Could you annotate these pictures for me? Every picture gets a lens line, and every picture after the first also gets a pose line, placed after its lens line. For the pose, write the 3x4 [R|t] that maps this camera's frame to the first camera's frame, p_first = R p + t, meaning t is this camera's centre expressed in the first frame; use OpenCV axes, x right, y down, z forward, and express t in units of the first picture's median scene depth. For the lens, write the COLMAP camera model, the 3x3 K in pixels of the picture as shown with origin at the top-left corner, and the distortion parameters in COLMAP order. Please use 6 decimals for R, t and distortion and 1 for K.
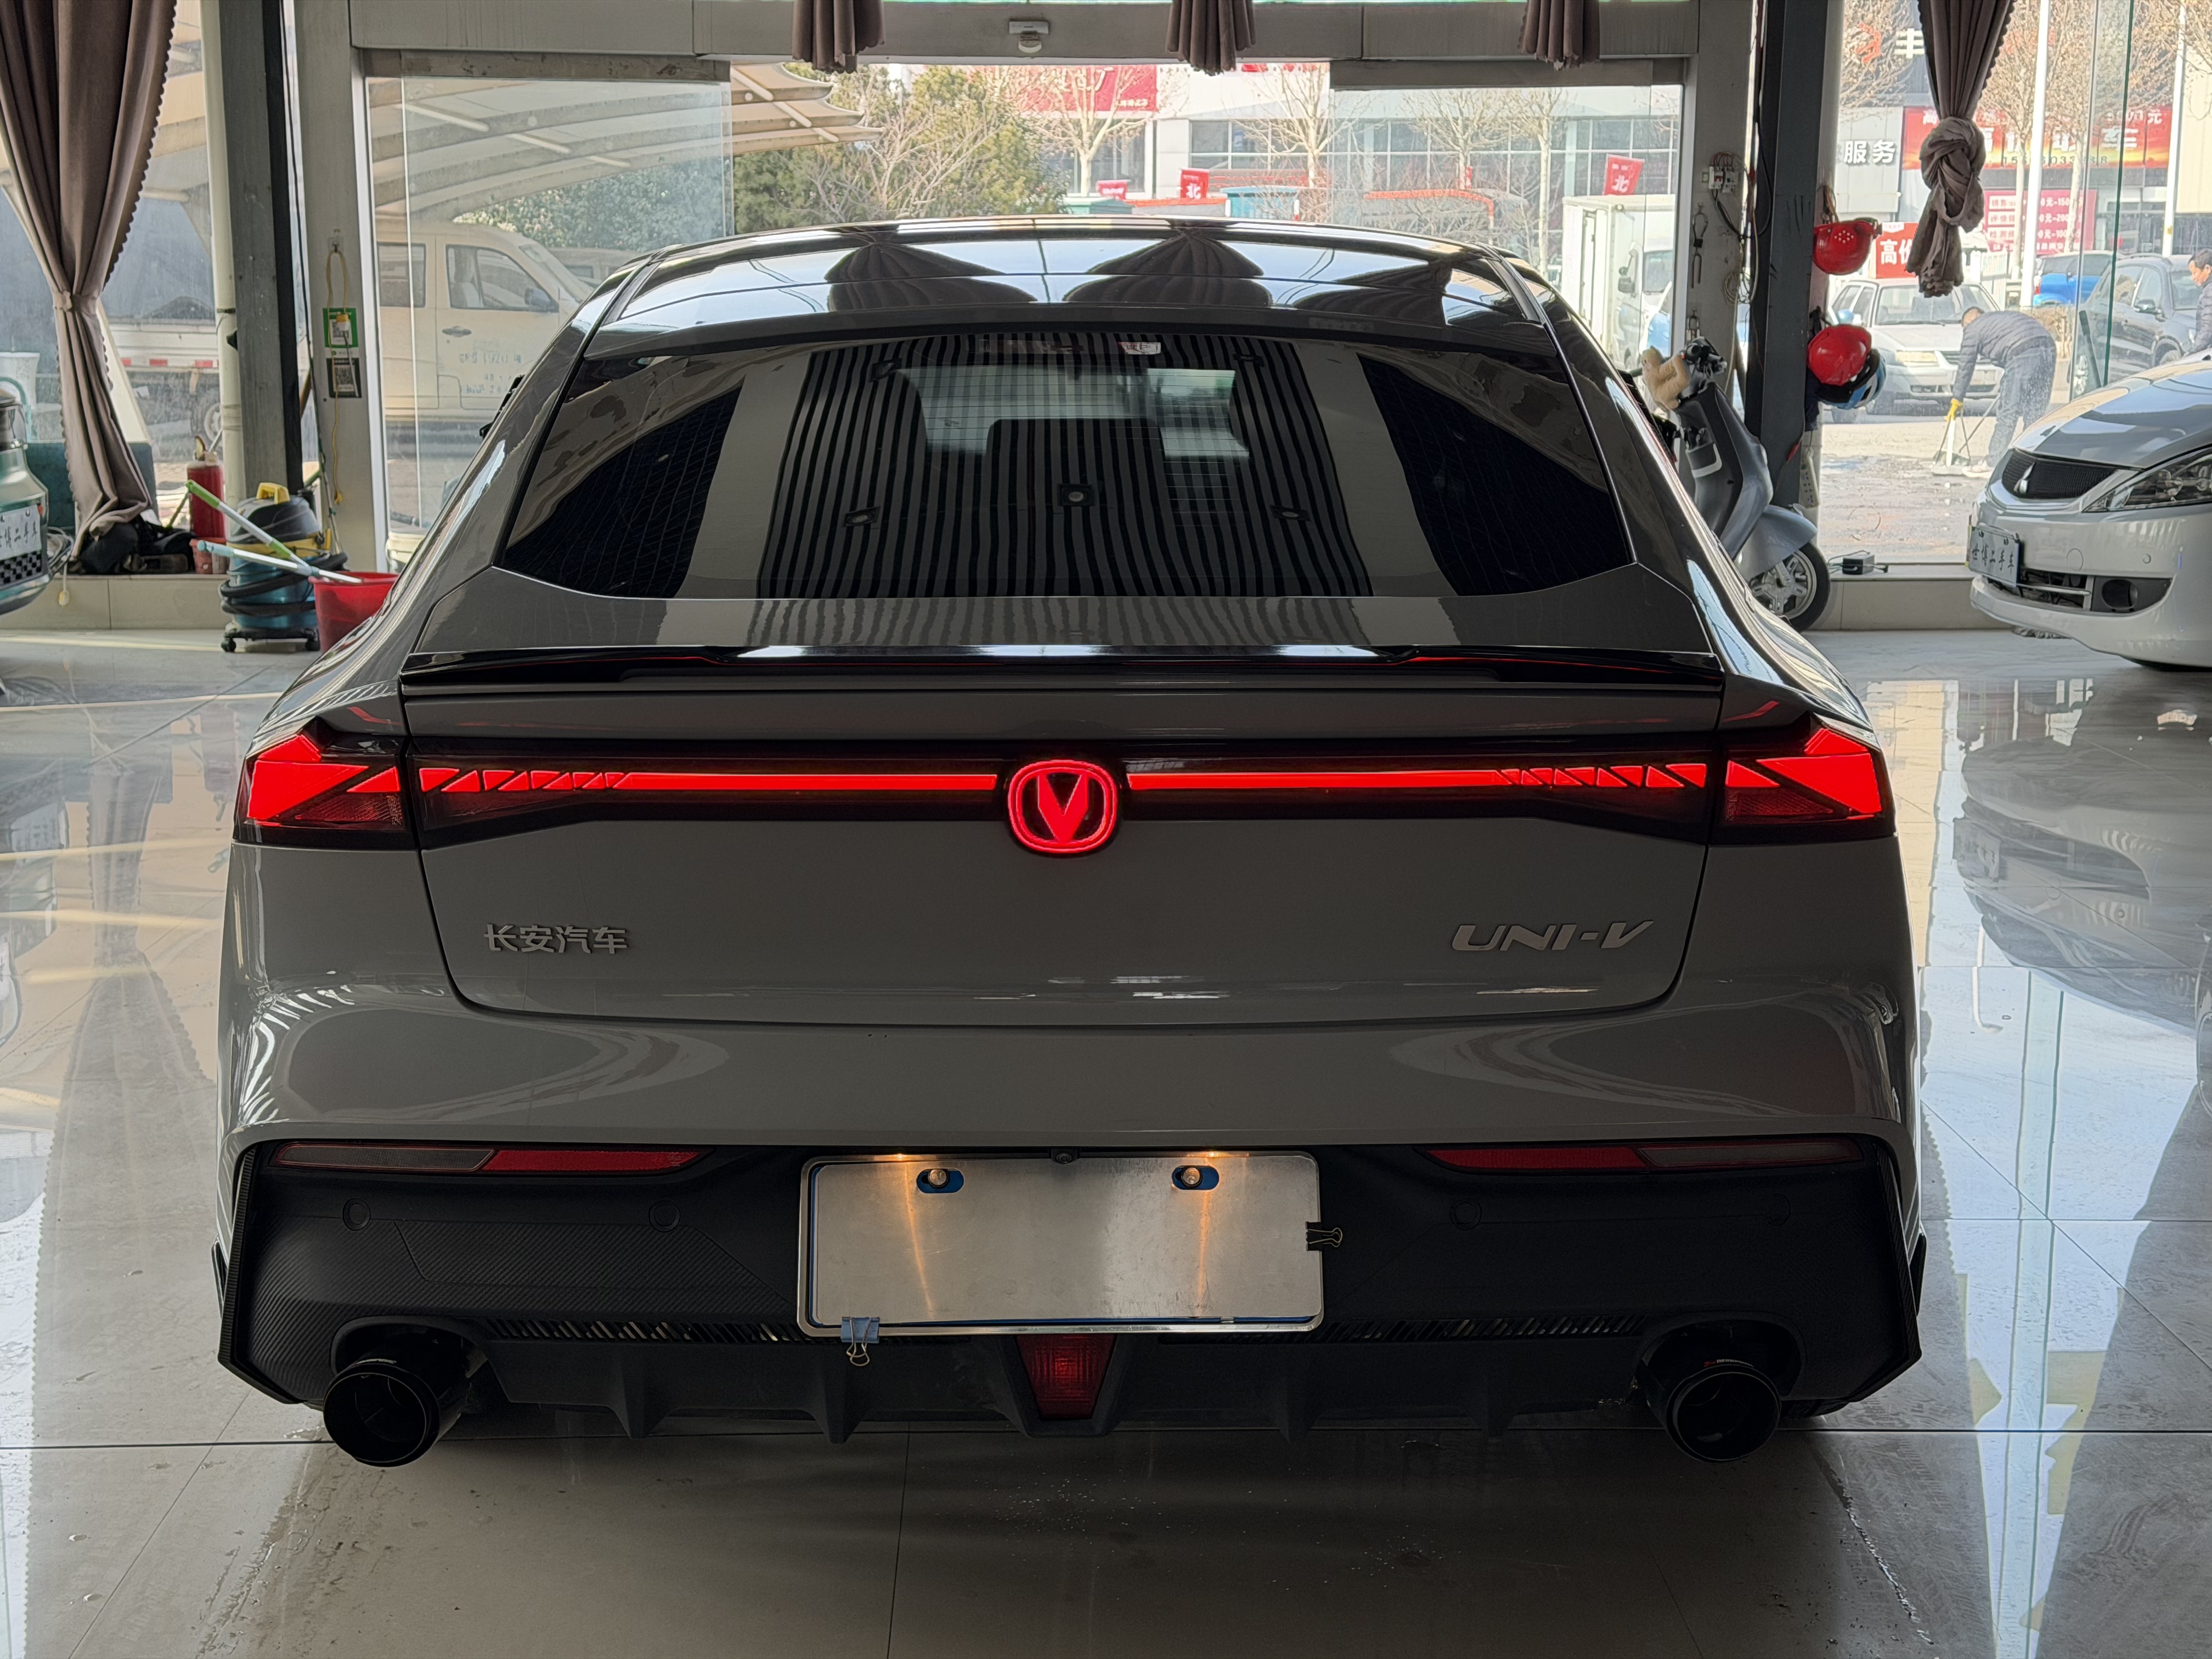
lens RADIAL K [[3062.2, 0, 1106.0], [0, 3062.2, 829.5], [0, 0, 1]] dist [0.172771, -0.193228]
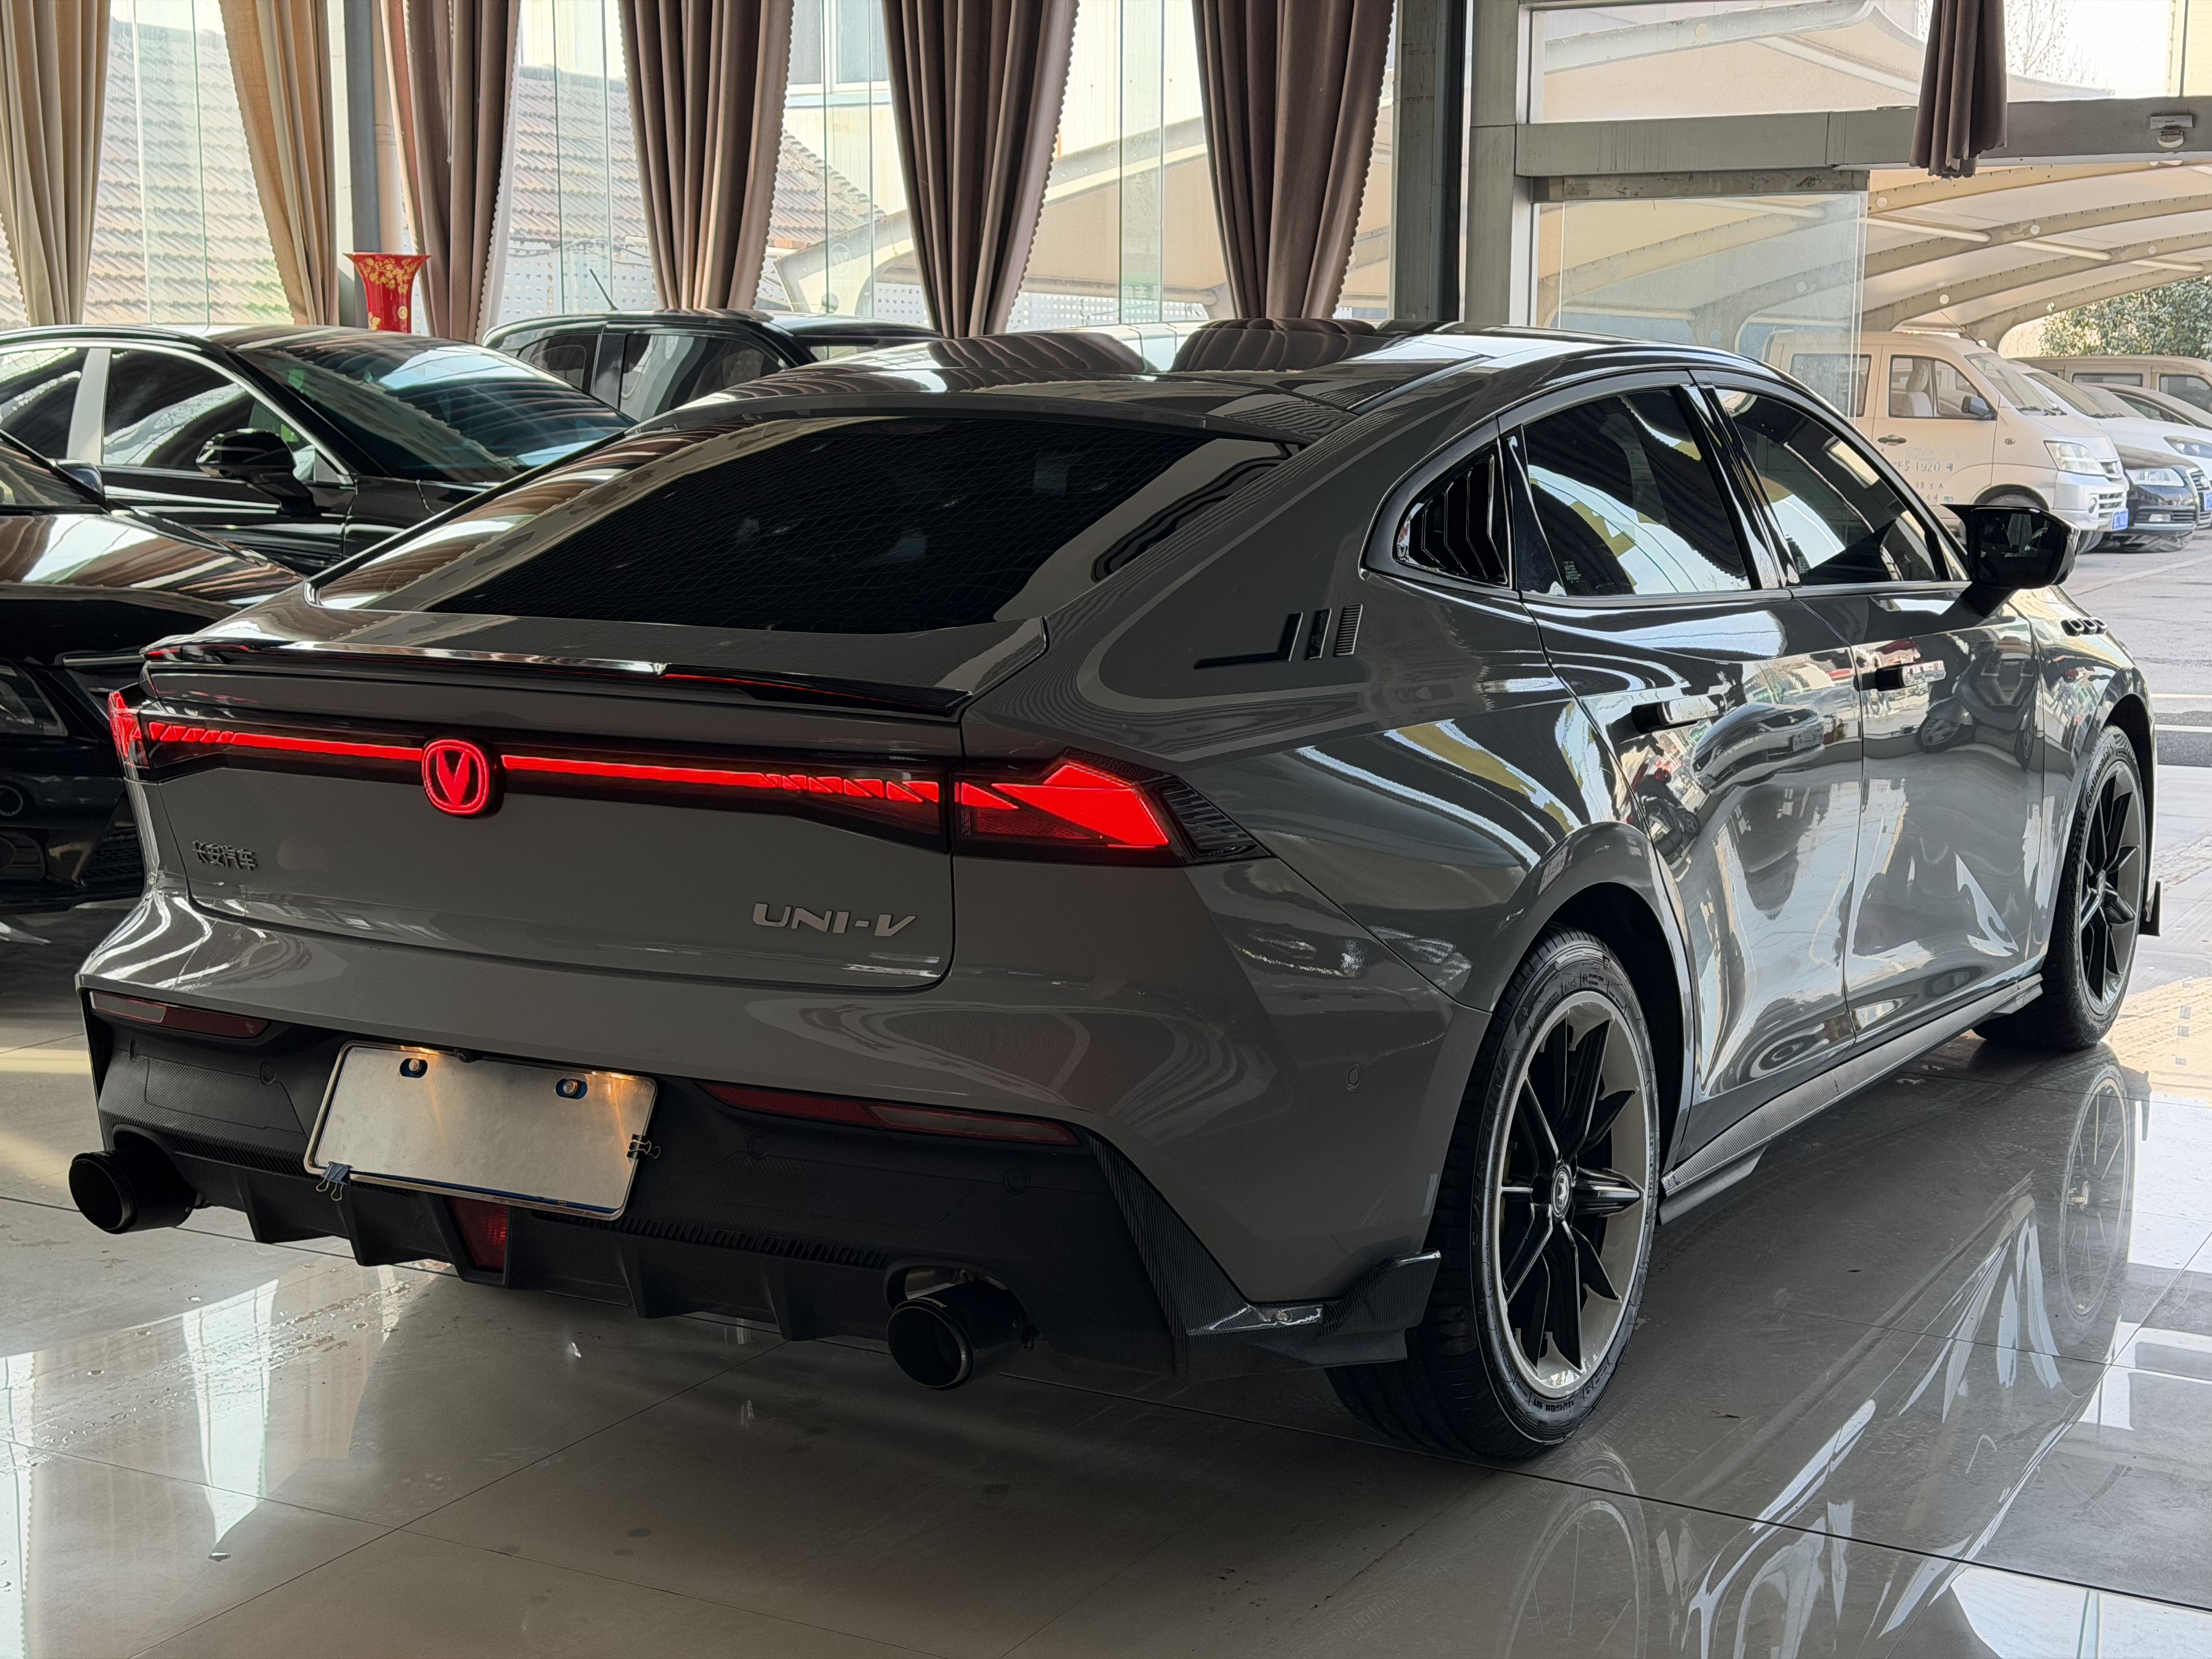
lens RADIAL K [[3089.8, 0, 1137.4], [0, 3089.8, 852.9], [0, 0, 1]] dist [0.134664, -0.132933]
pose [[0.862735, 0.078815, -0.499477, 0.655881], [-0.093299, 0.995630, -0.004048, 0.002114], [0.496975, 0.050093, 0.866318, 0.020220]]
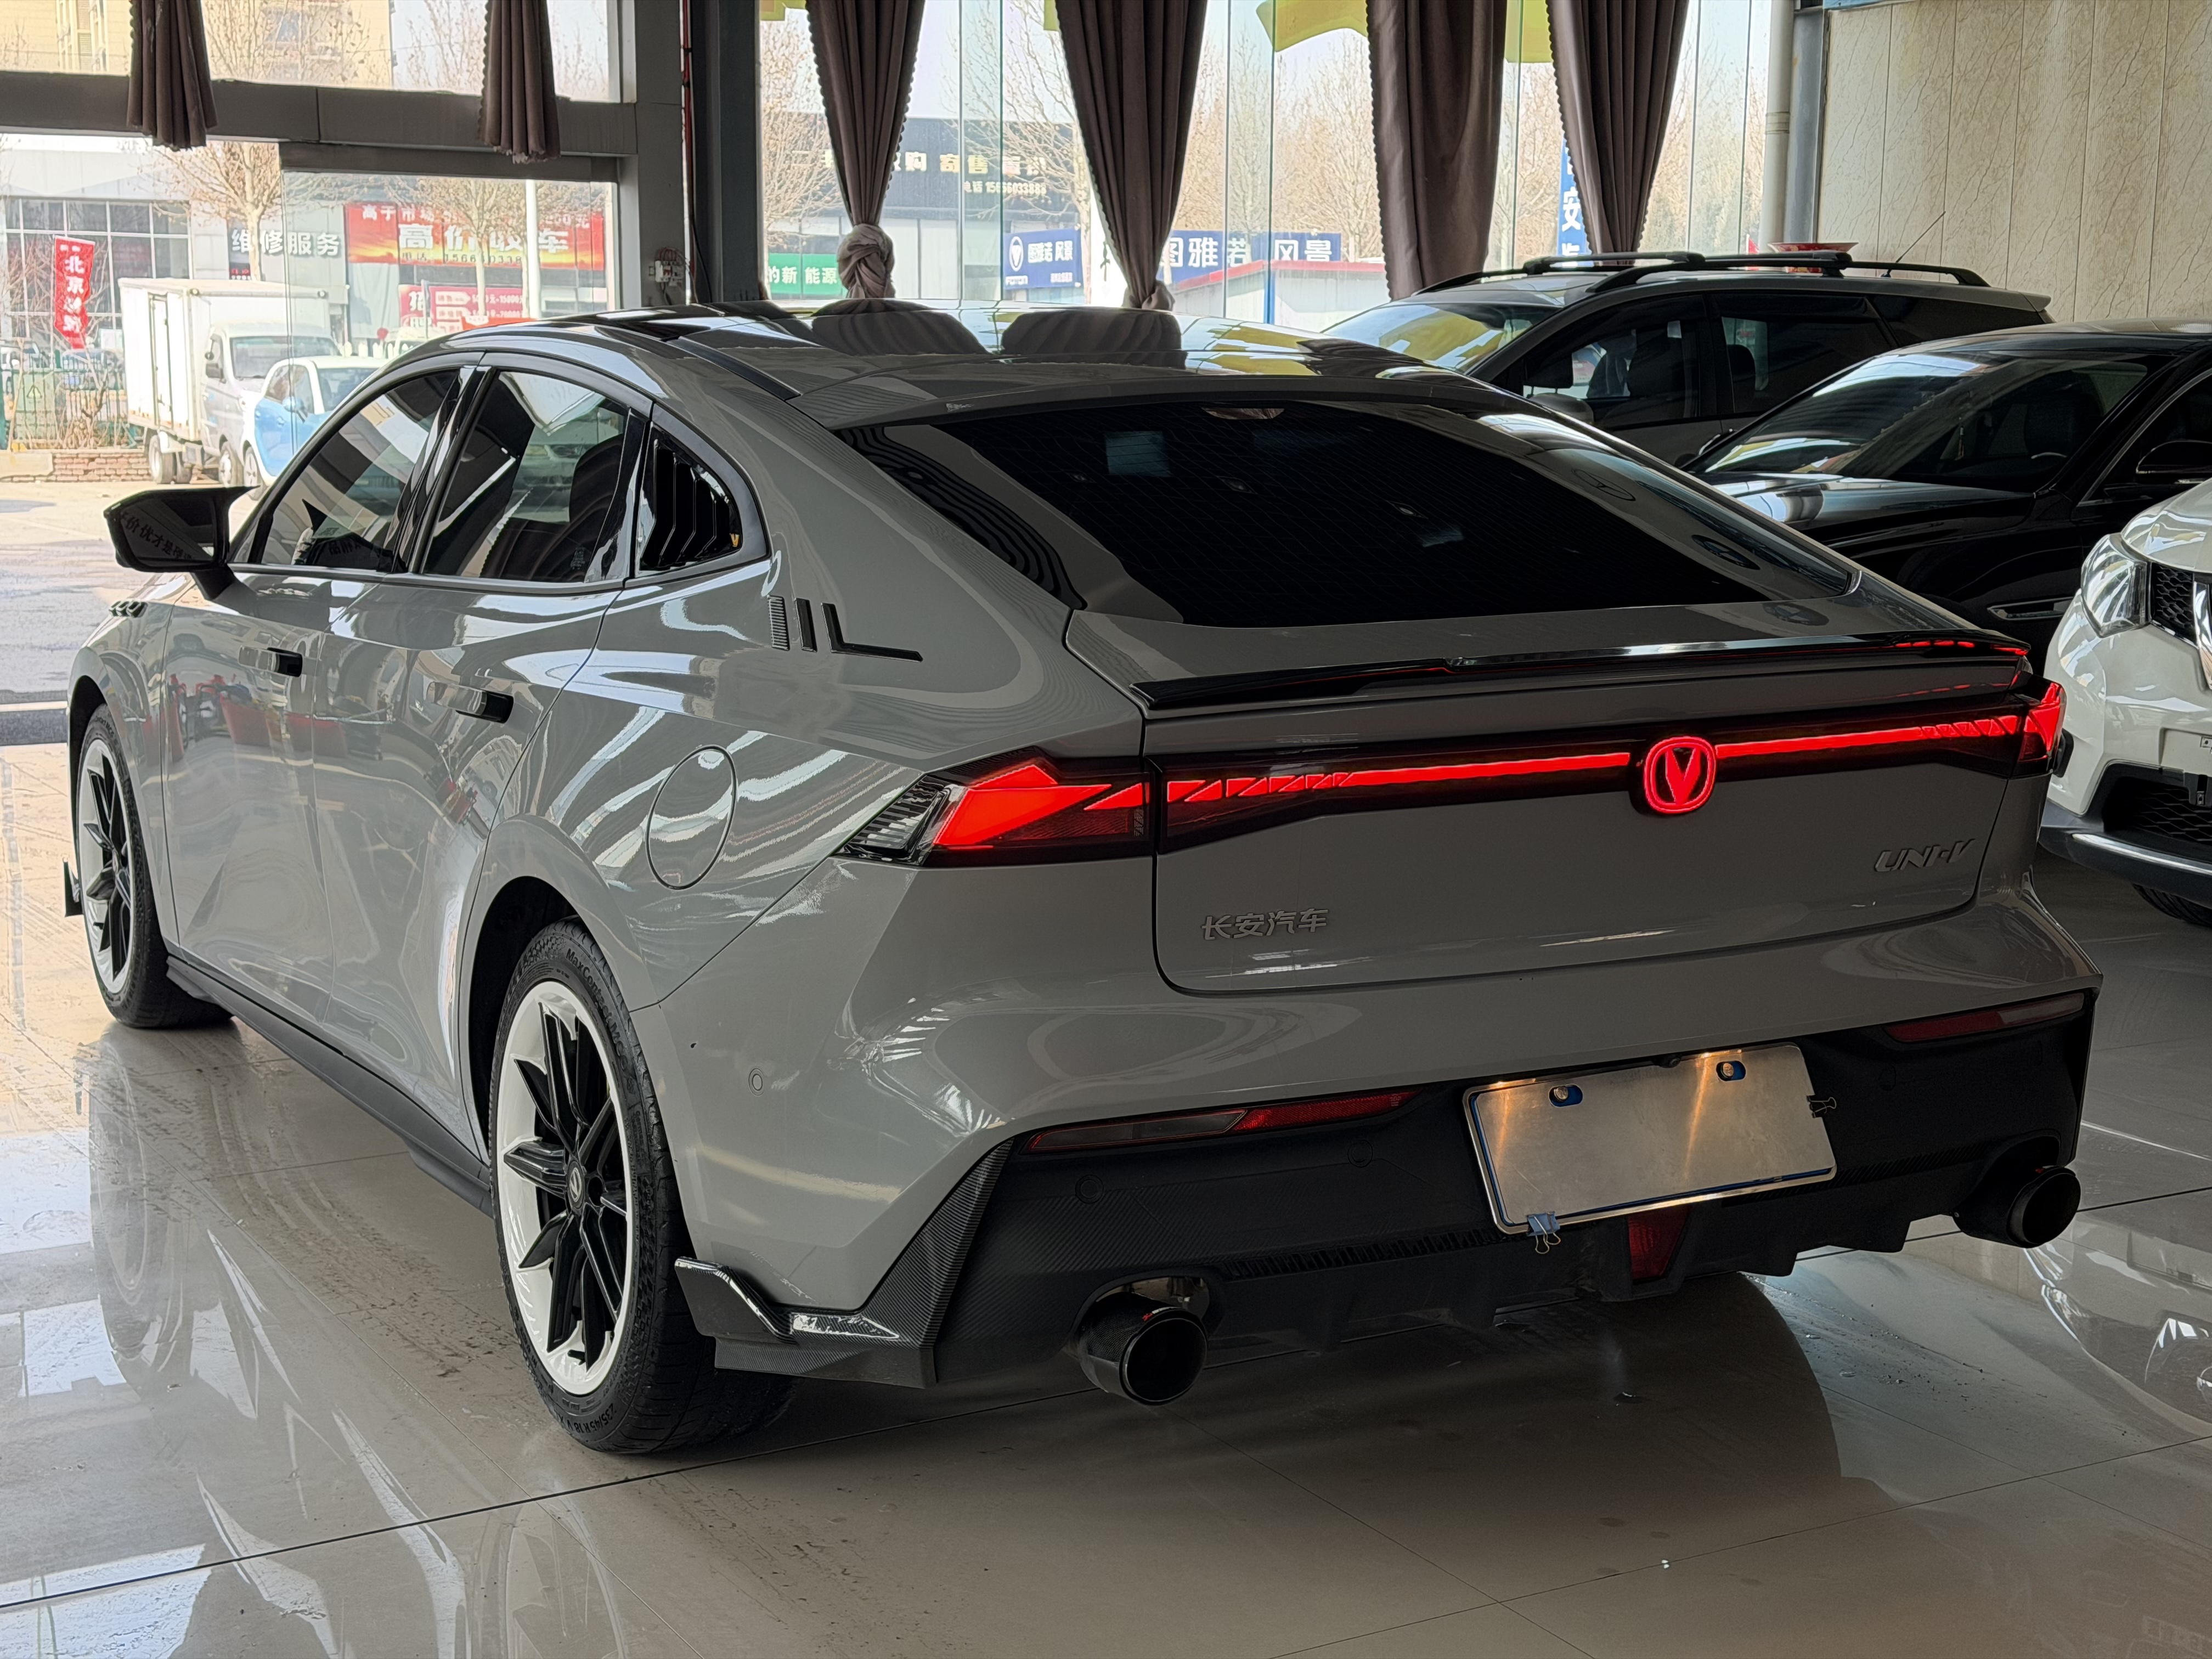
lens RADIAL K [[3062.2, 0, 1106.0], [0, 3062.2, 829.5], [0, 0, 1]] dist [0.172771, -0.193228]
pose [[0.877589, -0.071638, 0.474031, -0.605300], [0.084956, 0.996362, -0.006707, 0.002349], [-0.471826, 0.046158, 0.880483, 0.011866]]
